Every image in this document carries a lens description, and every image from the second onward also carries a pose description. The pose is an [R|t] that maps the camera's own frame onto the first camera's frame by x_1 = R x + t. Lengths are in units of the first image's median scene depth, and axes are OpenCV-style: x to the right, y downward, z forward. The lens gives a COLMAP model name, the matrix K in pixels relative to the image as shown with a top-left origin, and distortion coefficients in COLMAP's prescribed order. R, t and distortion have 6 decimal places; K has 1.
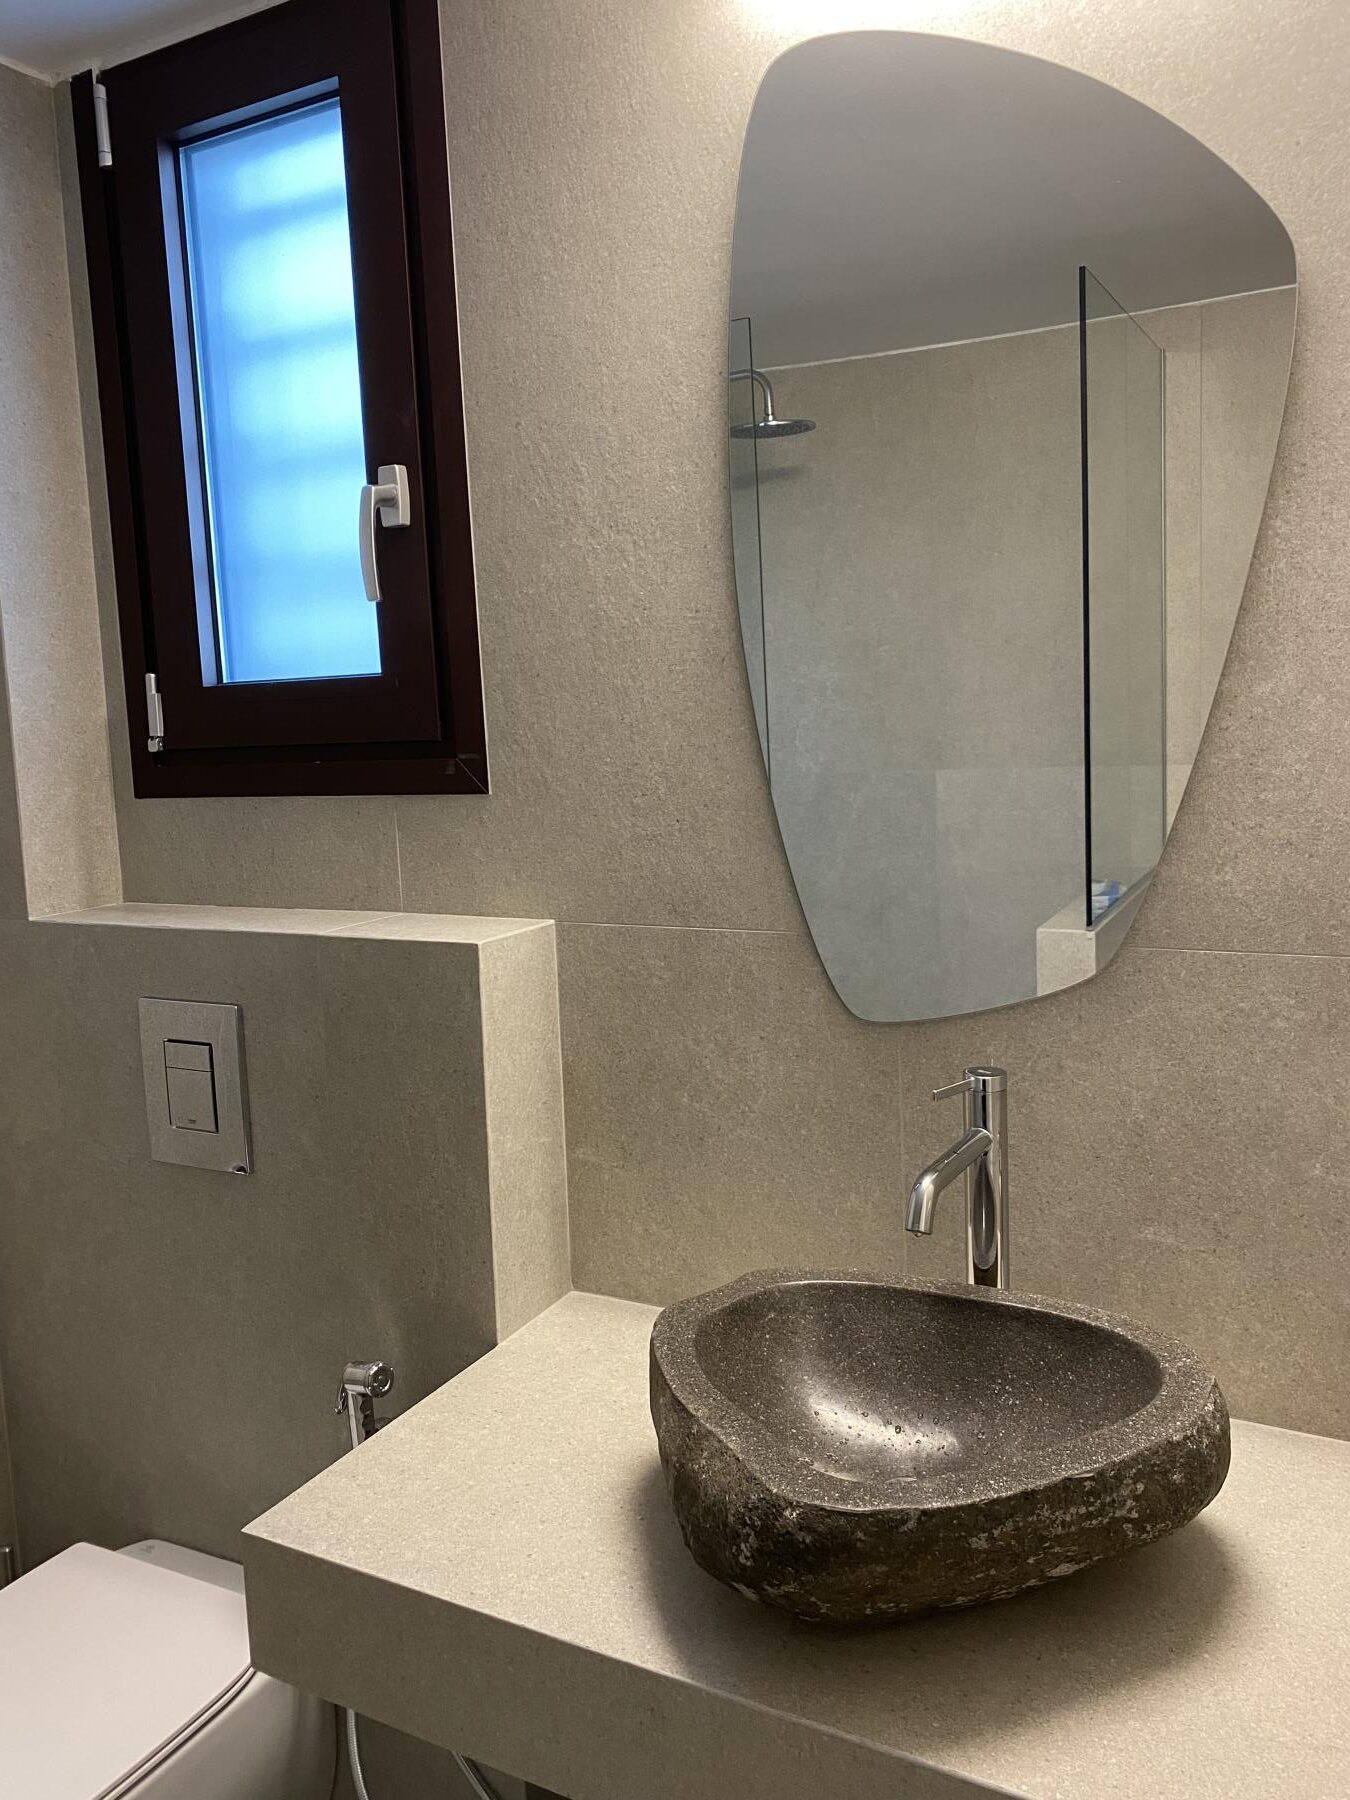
lens RADIAL K [[1337.5, 0, 668.7], [0, 1337.5, 890.2], [0, 0, 1]] dist [0.023057, -0.030727]
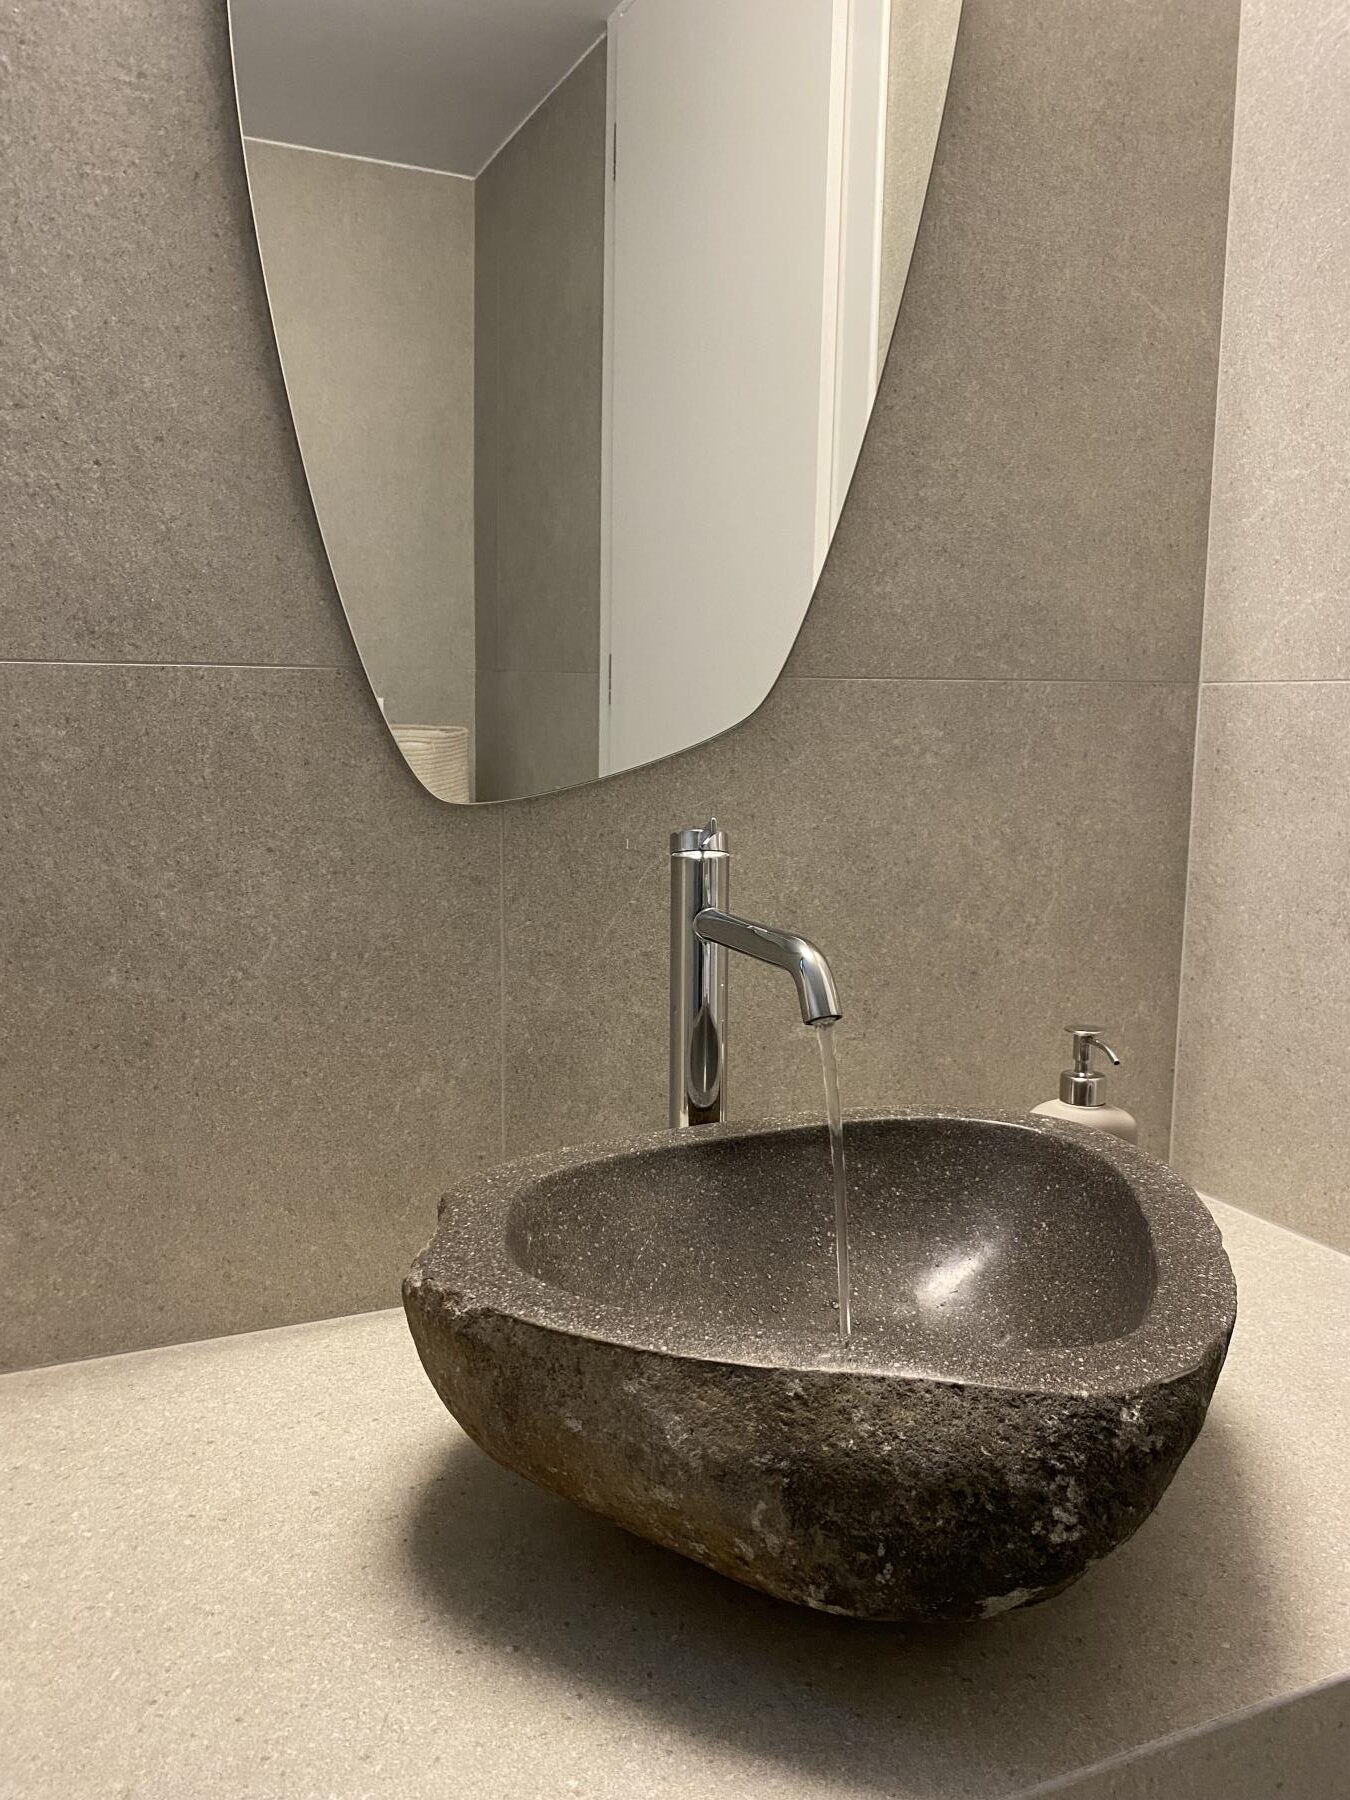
lens RADIAL K [[1337.5, 0, 673.0], [0, 1337.5, 907.3], [0, 0, 1]] dist [0.023057, -0.030727]
pose [[0.620620, -0.068522, 0.781112, -0.343020], [0.068766, 0.997092, 0.032831, 0.151818], [-0.781091, 0.033338, 0.623527, 0.564218]]
